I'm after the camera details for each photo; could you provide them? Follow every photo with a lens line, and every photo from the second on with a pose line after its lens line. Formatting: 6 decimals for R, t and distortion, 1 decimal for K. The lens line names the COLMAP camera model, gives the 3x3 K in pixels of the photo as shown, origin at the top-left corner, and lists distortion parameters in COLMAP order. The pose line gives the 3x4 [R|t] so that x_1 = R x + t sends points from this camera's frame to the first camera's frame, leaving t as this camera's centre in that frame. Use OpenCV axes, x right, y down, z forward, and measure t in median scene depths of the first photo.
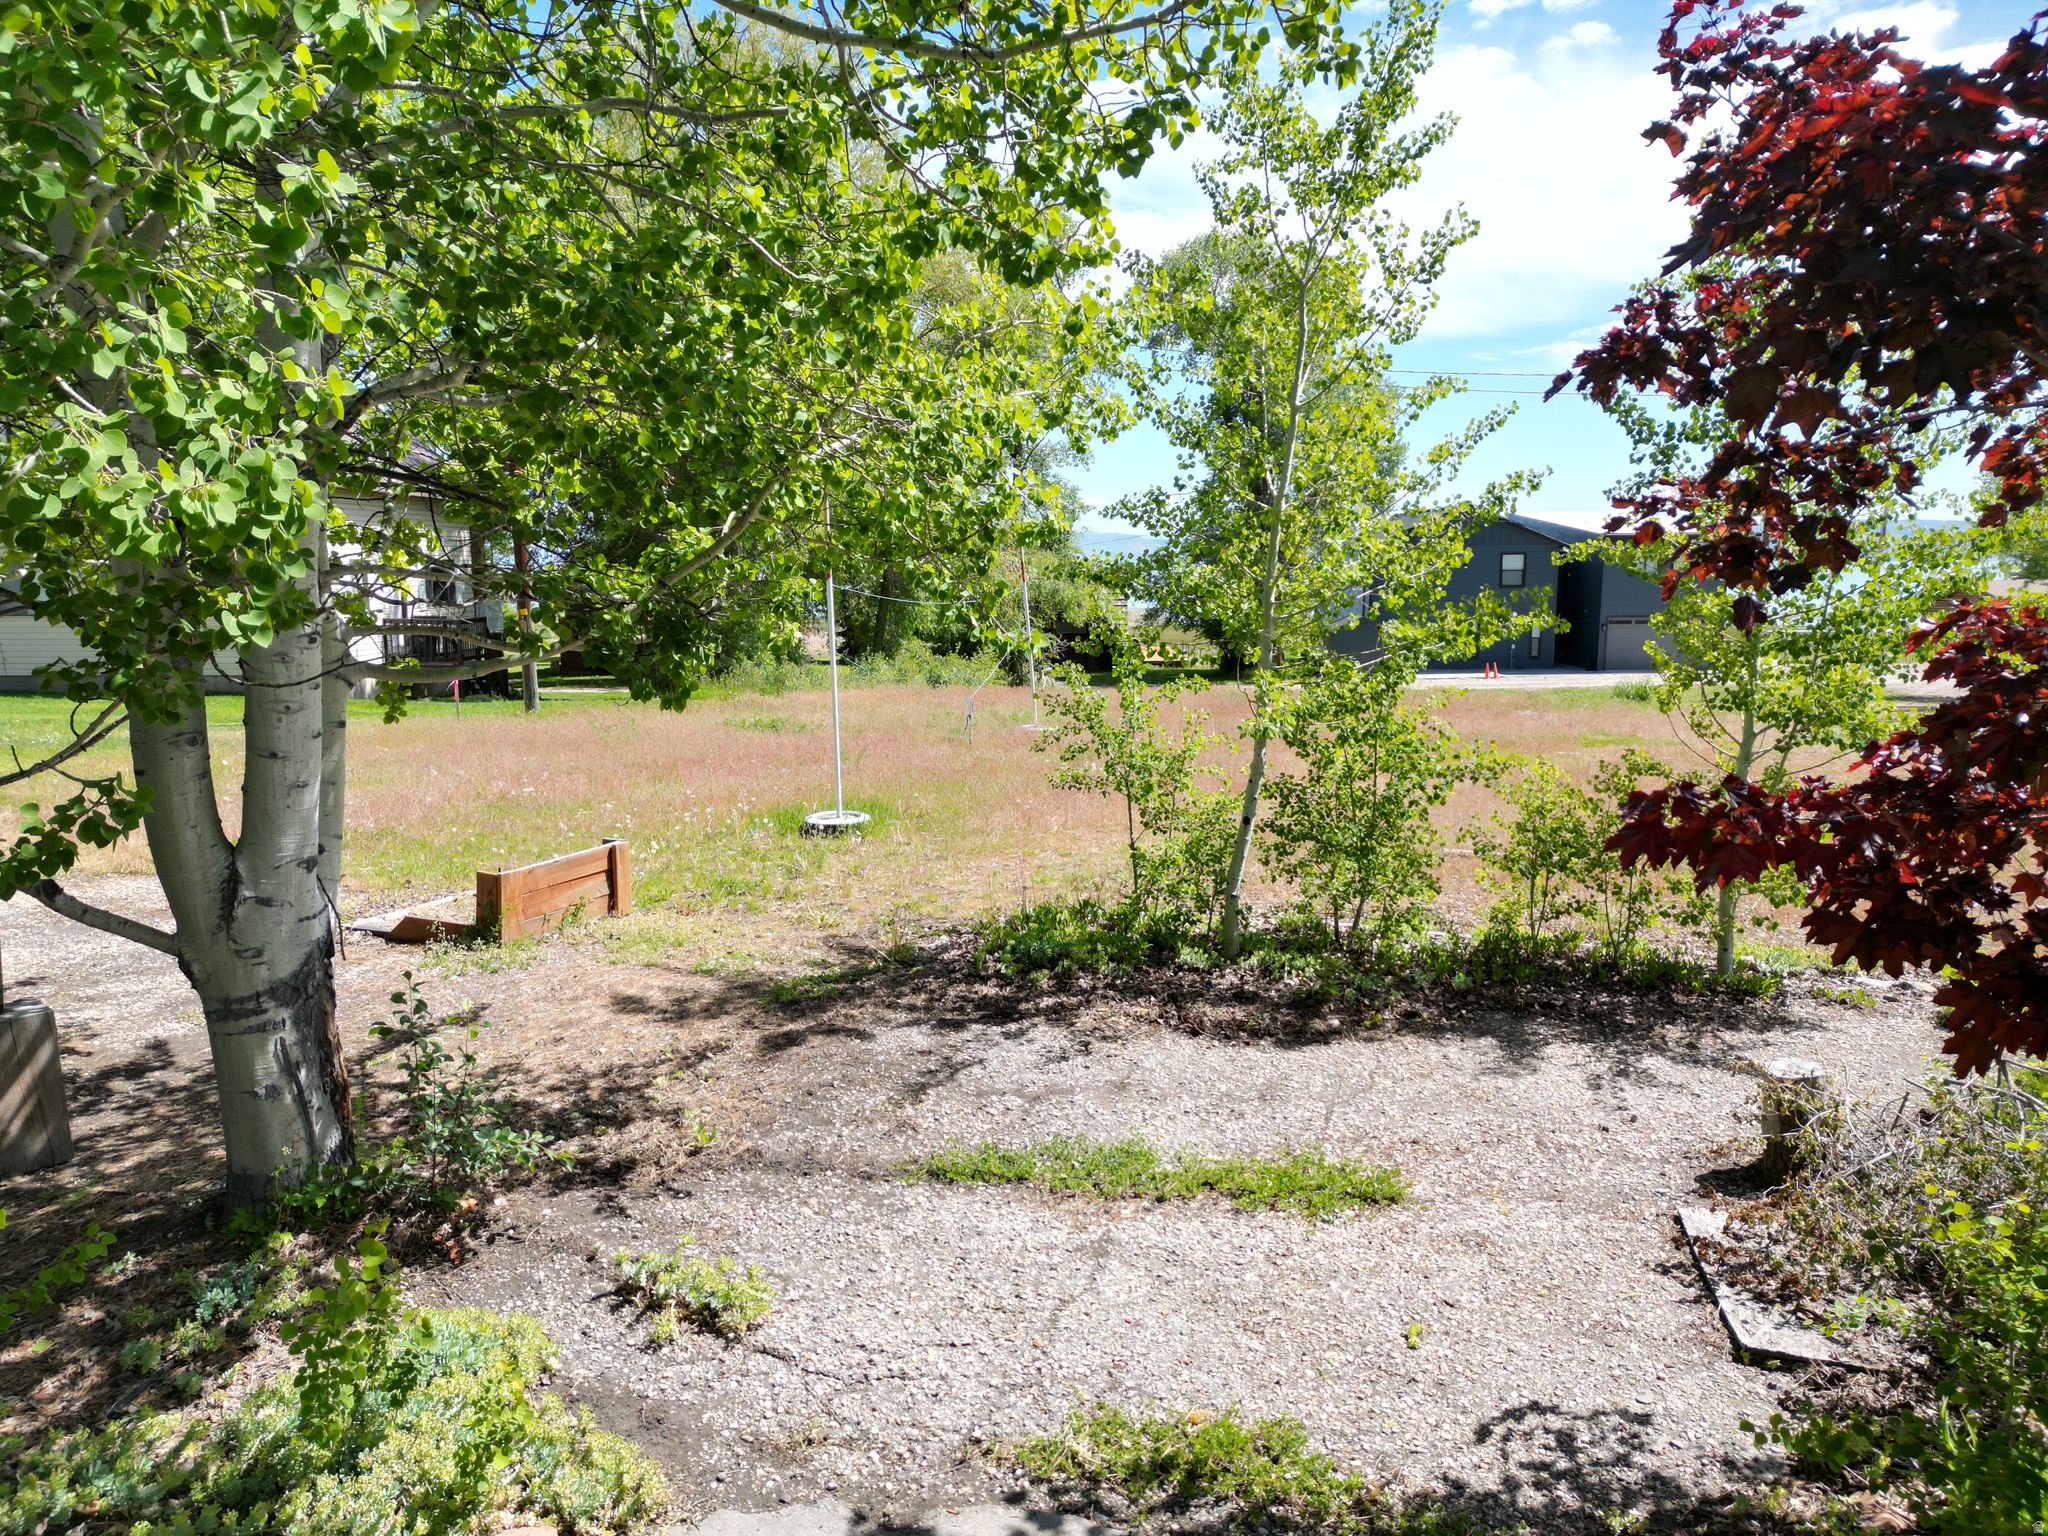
lens RADIAL K [[1416.4, 0, 1022.6], [0, 1416.4, 772.3], [0, 0, 1]] dist [0.081777, -0.080454]
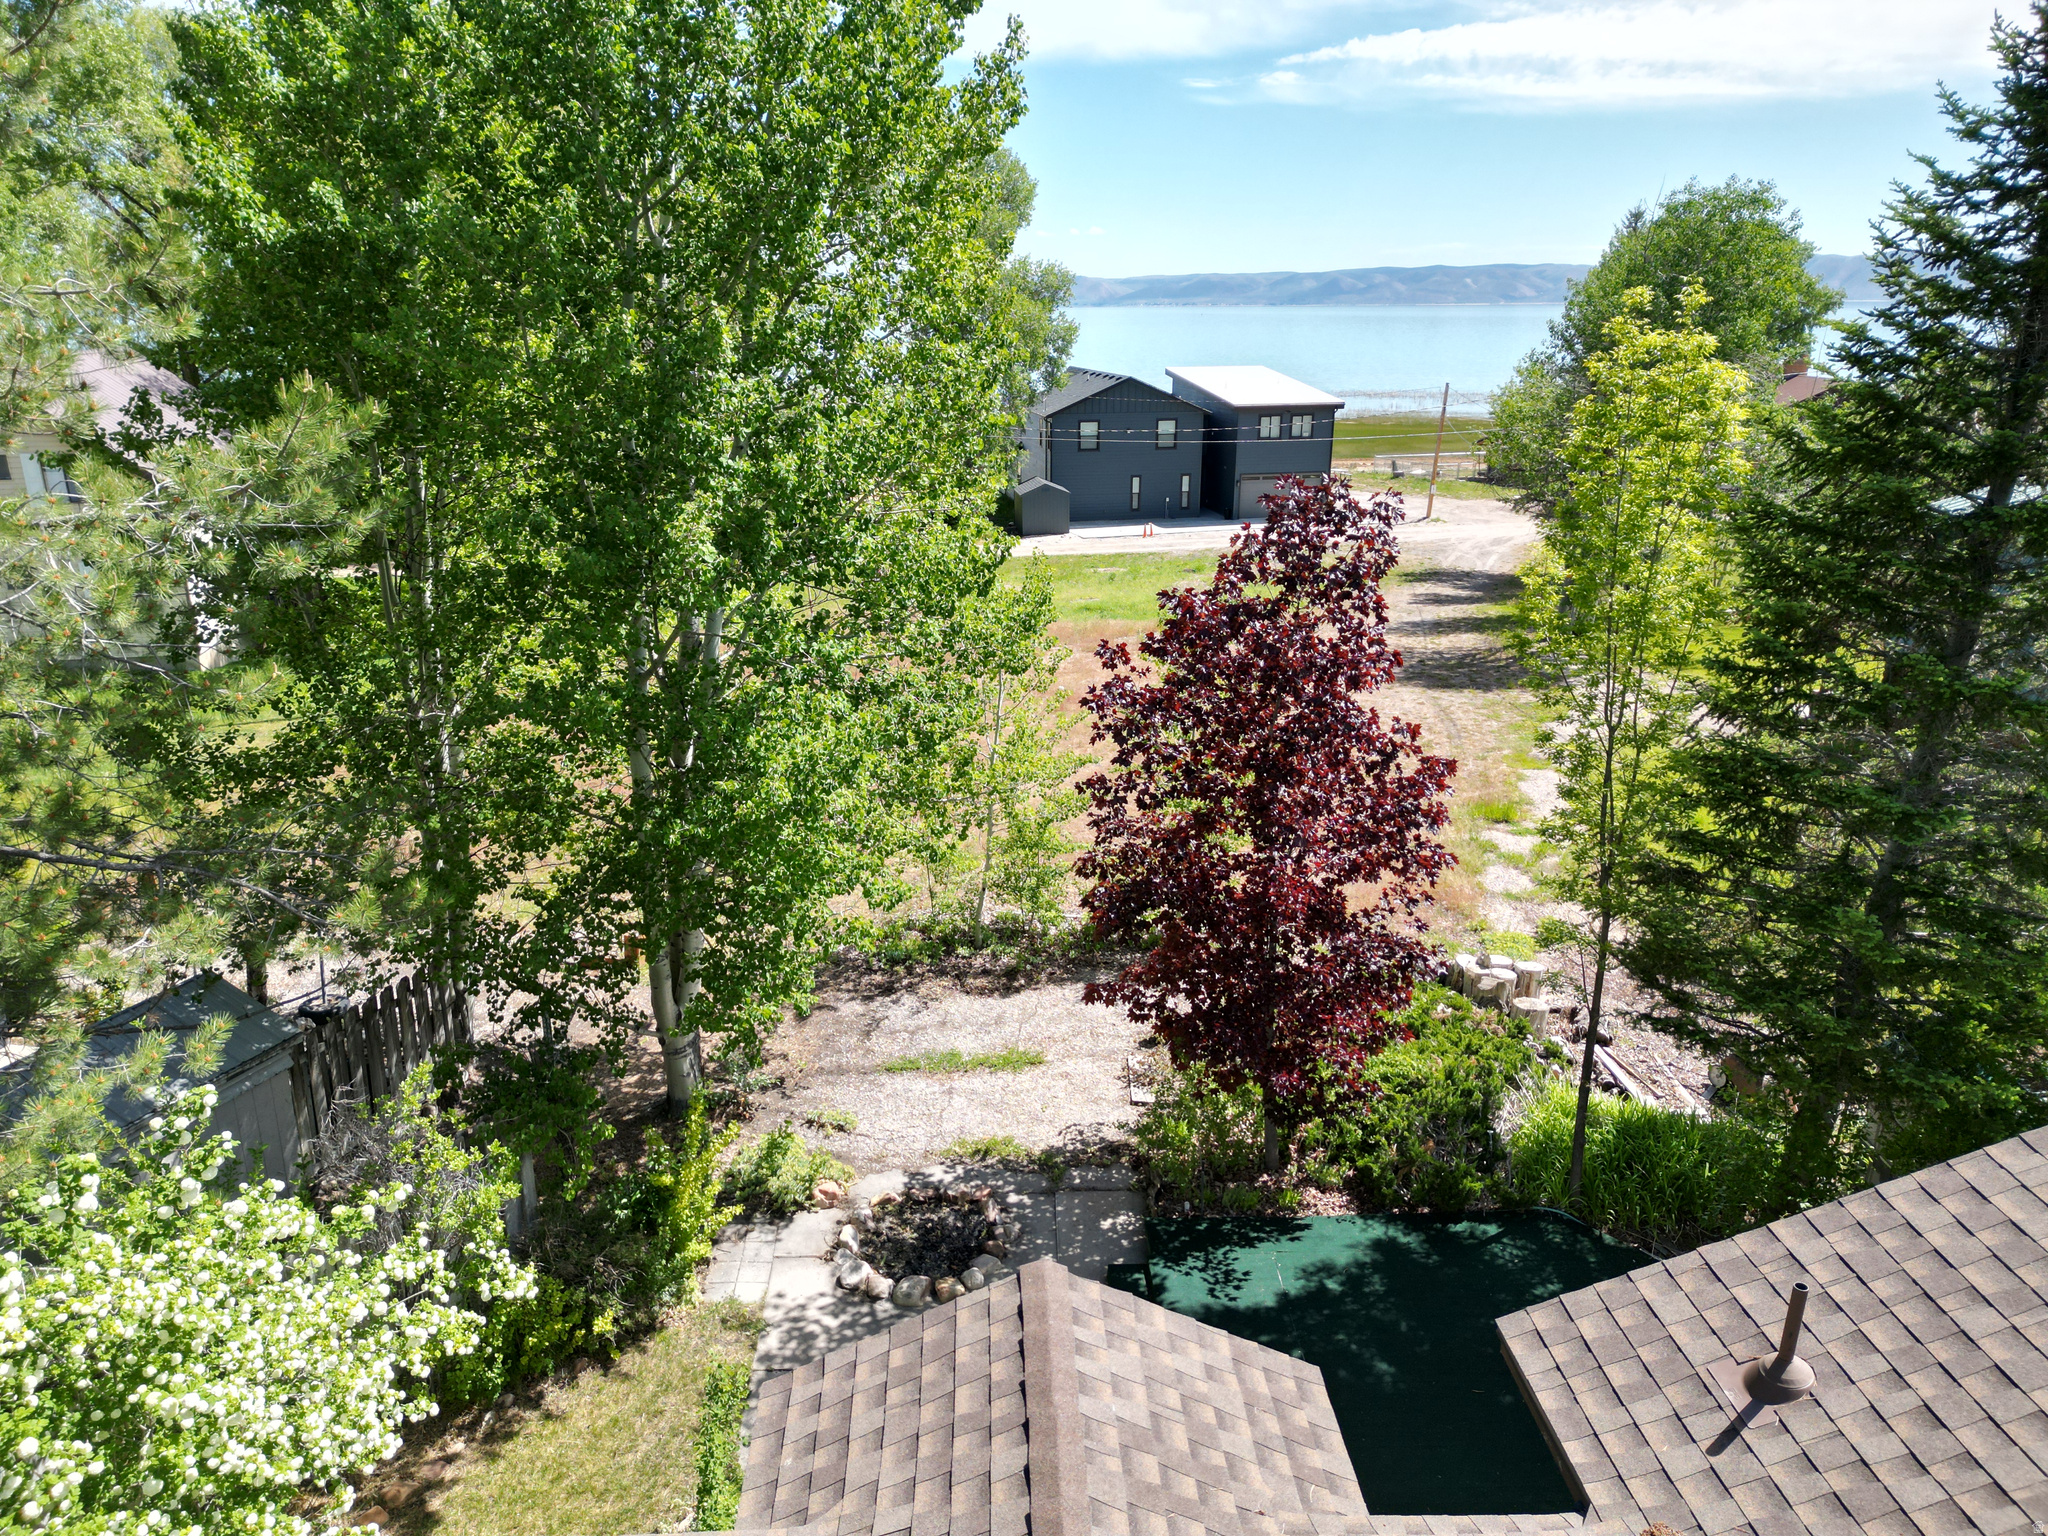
lens RADIAL K [[1416.4, 0, 1022.6], [0, 1416.4, 772.3], [0, 0, 1]] dist [0.081777, -0.080454]
pose [[0.977321, -0.062987, 0.202177, -0.265594], [0.027324, 0.984267, 0.174563, -0.634437], [-0.209992, -0.165080, 0.963666, -1.363667]]
